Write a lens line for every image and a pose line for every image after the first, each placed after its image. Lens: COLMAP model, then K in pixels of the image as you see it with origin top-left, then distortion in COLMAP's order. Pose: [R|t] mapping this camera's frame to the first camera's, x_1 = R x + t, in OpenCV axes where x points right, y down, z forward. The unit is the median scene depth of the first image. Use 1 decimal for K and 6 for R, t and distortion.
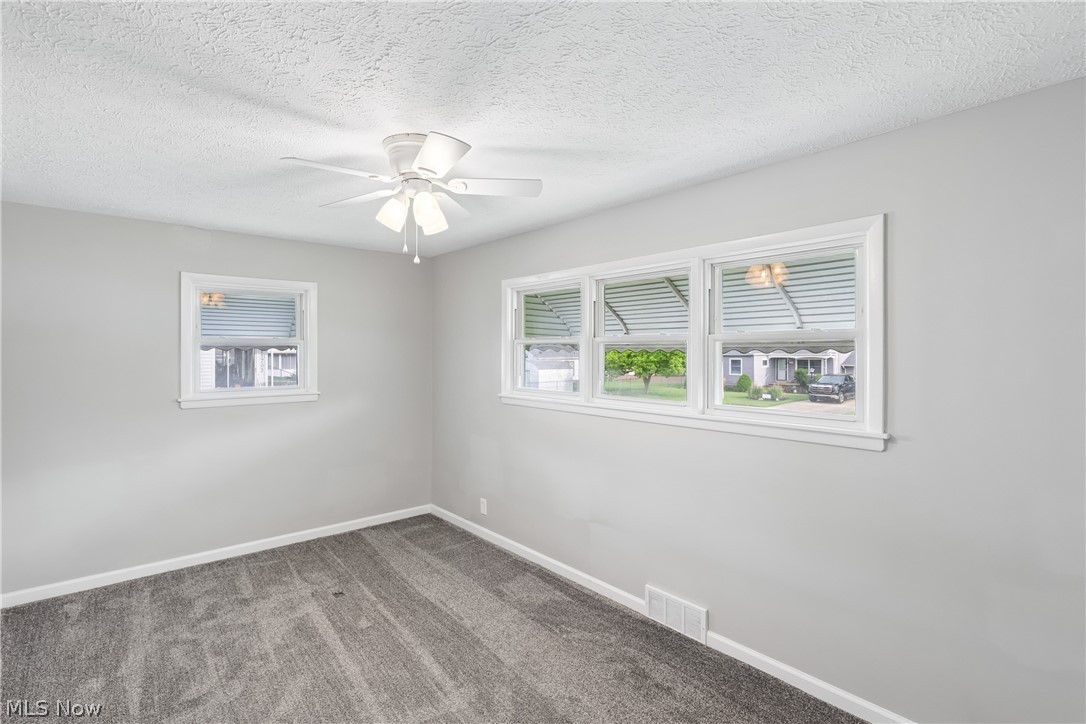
lens RADIAL K [[503.5, 0, 569.3], [0, 503.5, 355.9], [0, 0, 1]] dist [0.004308, -0.000525]
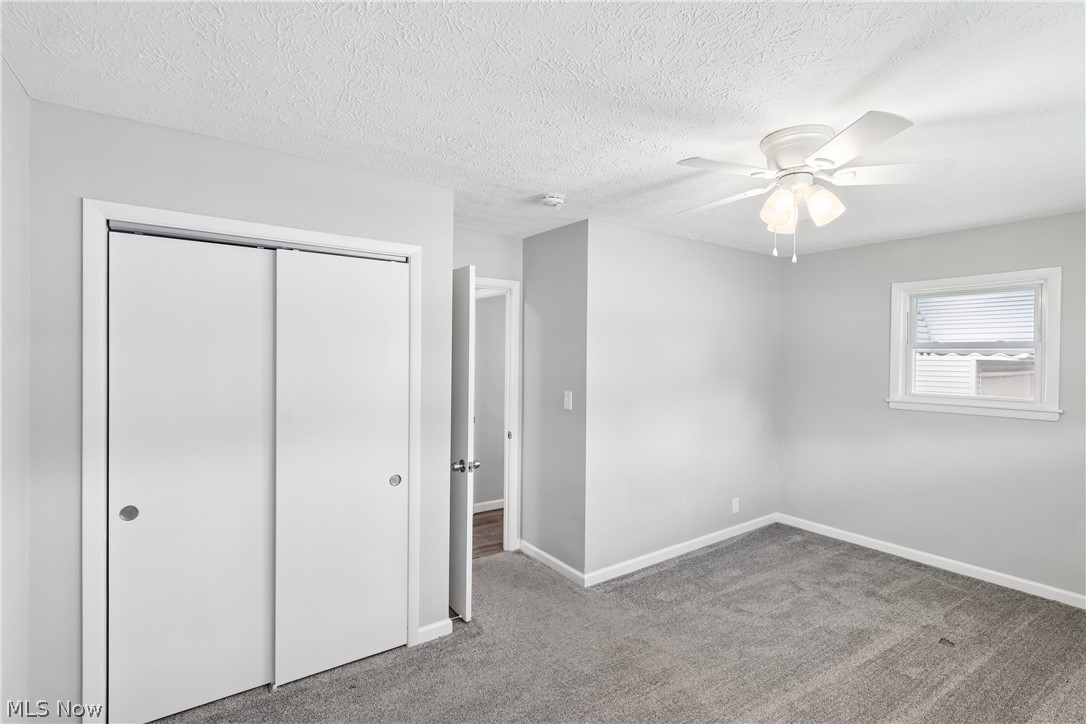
lens RADIAL K [[503.5, 0, 546.5], [0, 503.5, 358.2], [0, 0, 1]] dist [0.004308, -0.000525]
pose [[-0.092145, 0.003836, -0.995738, 0.472755], [-0.013602, 0.999894, 0.005111, -0.000068], [0.995653, 0.014015, -0.092083, 0.422381]]
